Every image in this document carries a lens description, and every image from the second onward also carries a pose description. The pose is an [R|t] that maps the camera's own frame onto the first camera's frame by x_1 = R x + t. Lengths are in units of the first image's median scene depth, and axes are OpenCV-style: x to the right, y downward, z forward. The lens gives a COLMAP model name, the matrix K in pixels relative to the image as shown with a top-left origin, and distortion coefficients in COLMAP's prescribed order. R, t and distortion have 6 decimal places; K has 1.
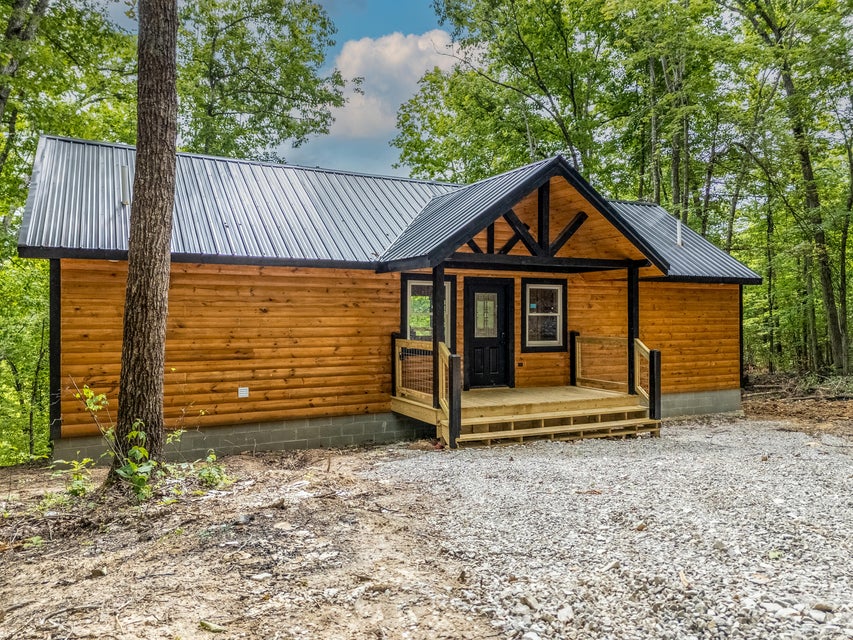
lens RADIAL K [[618.7, 0, 426.5], [0, 618.7, 320.0], [0, 0, 1]] dist [0.052311, -0.002024]
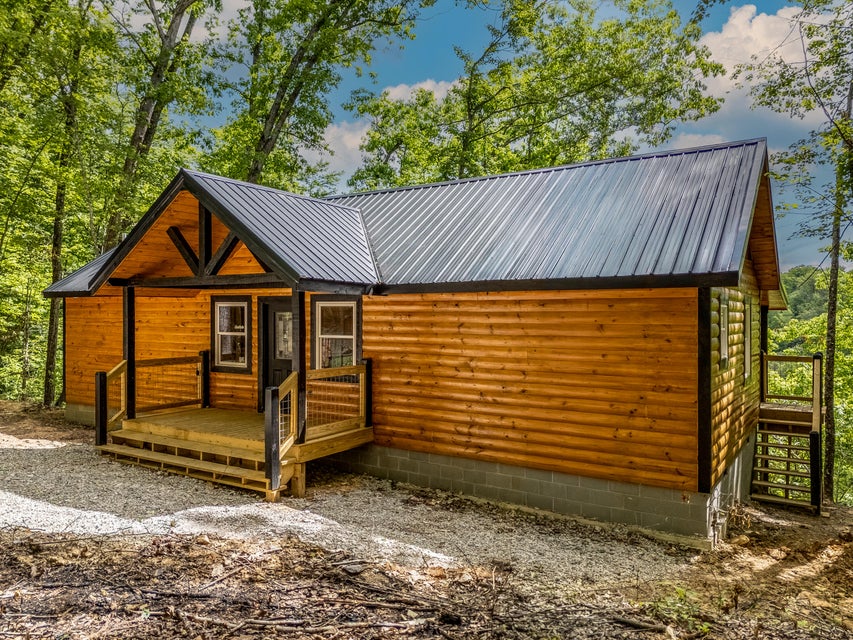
lens RADIAL K [[618.7, 0, 426.5], [0, 618.7, 320.0], [0, 0, 1]] dist [0.052311, -0.002024]
pose [[0.503256, 0.009865, -0.864081, 1.007671], [-0.008313, 0.999944, 0.006574, -0.038632], [0.864097, 0.003874, 0.503310, 0.686943]]
